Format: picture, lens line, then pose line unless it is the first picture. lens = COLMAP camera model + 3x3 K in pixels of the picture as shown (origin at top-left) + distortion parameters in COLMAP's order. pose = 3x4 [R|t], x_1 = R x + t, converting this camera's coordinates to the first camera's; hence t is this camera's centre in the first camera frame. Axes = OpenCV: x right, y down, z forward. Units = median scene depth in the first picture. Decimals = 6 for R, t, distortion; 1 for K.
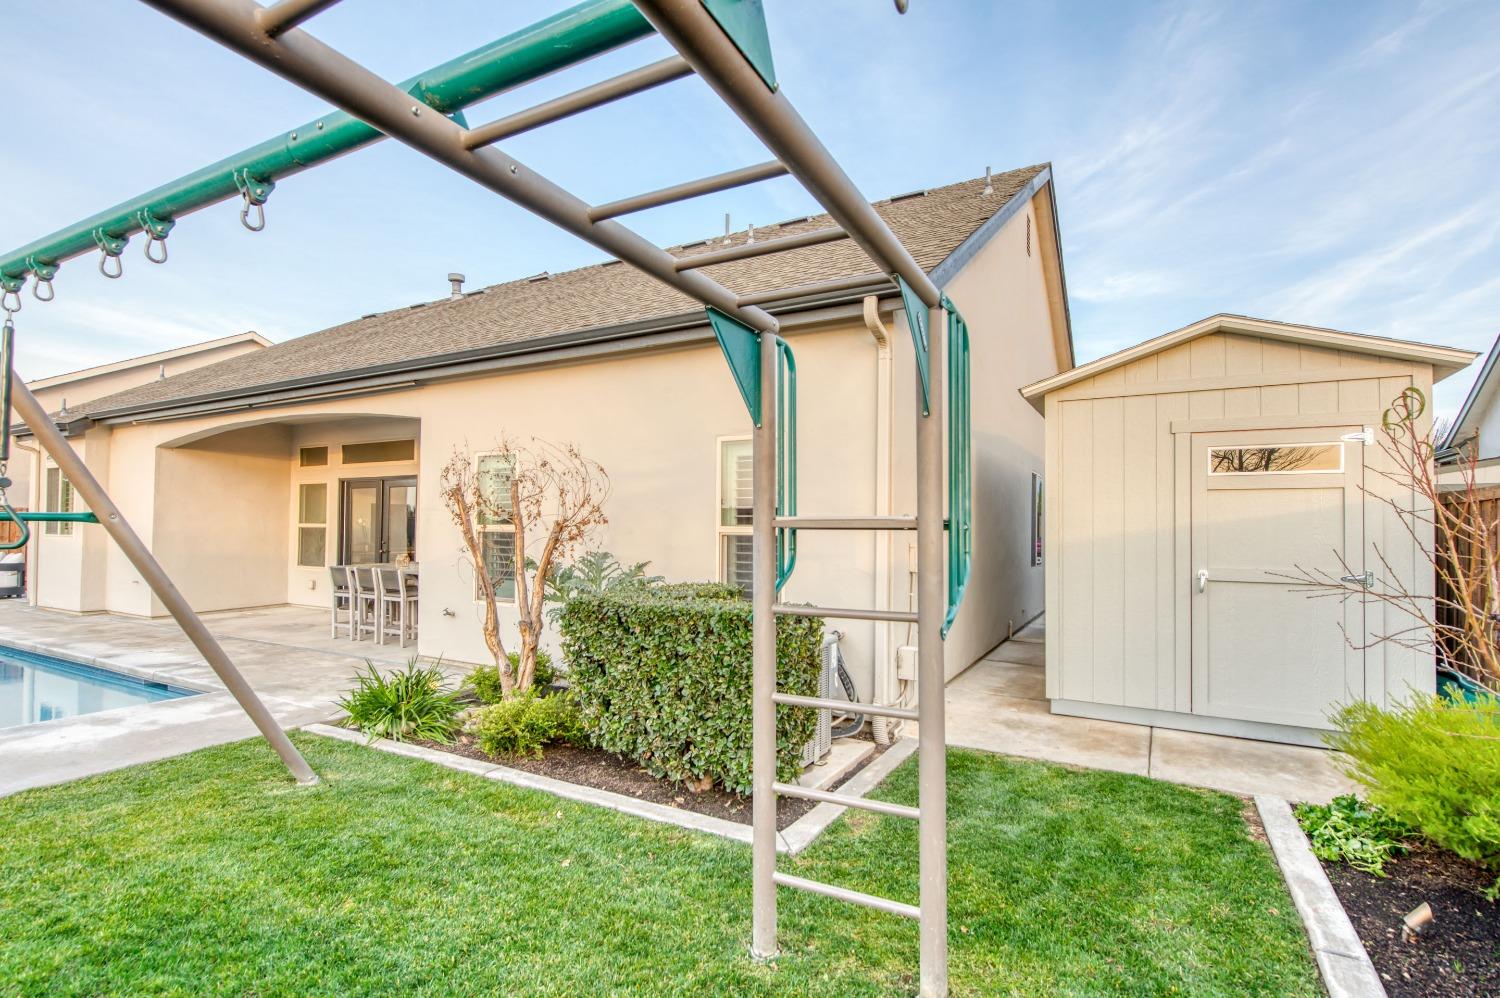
lens RADIAL K [[714.3, 0, 794.9], [0, 714.3, 515.6], [0, 0, 1]] dist [0.012952, -0.002477]
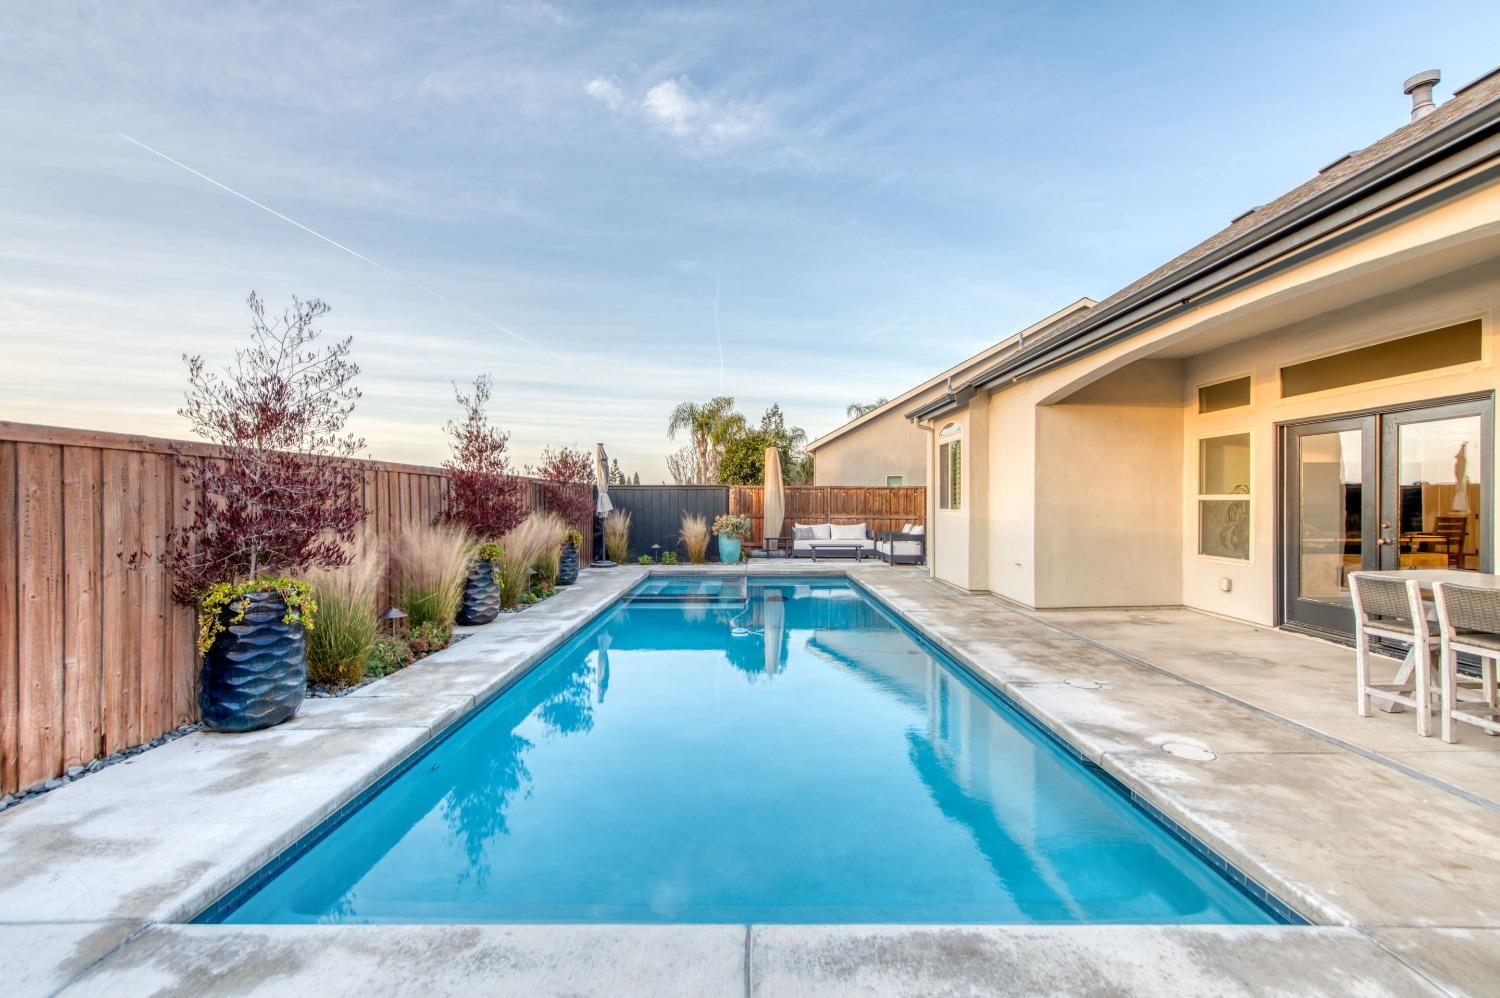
lens RADIAL K [[631.9, 0, 750.9], [0, 631.9, 503.5], [0, 0, 1]] dist [0.007489, -0.000185]
pose [[0.474328, -0.008024, -0.880312, -0.359548], [0.025889, 0.999653, 0.004838, 0.005374], [0.879968, -0.025086, 0.474371, 0.324746]]
